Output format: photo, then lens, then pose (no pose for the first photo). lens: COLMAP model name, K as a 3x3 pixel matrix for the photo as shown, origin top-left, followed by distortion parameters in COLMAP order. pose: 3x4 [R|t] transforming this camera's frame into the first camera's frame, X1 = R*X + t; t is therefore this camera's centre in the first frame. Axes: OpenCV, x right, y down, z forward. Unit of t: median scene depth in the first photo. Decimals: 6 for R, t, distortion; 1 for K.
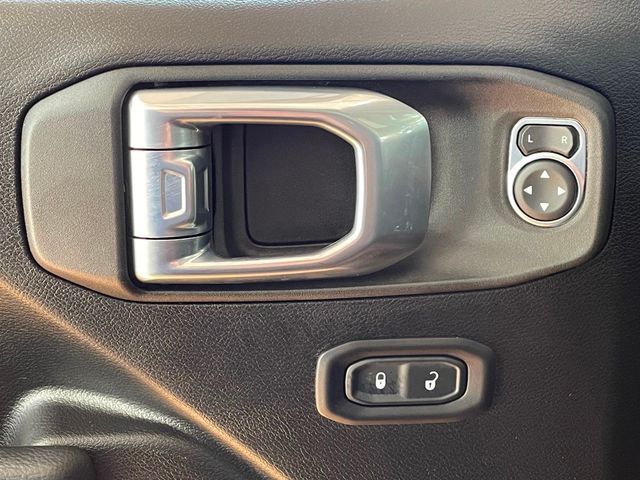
lens RADIAL K [[929.9, 0, 319.7], [0, 929.9, 239.8], [0, 0, 1]] dist [0.152979, 0.000000]
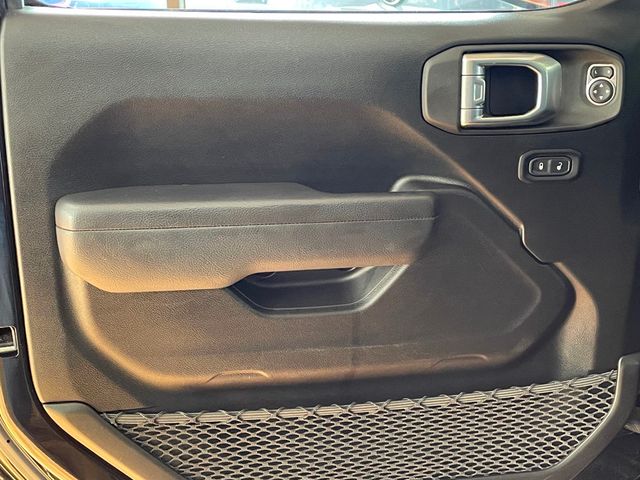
lens RADIAL K [[929.9, 0, 319.8], [0, 929.9, 240.7], [0, 0, 1]] dist [0.152979, 0.000000]
pose [[0.984781, -0.029175, 0.171335, -1.019368], [0.027238, 0.999536, 0.013650, 0.312159], [-0.171653, -0.008776, 0.985118, -1.509916]]
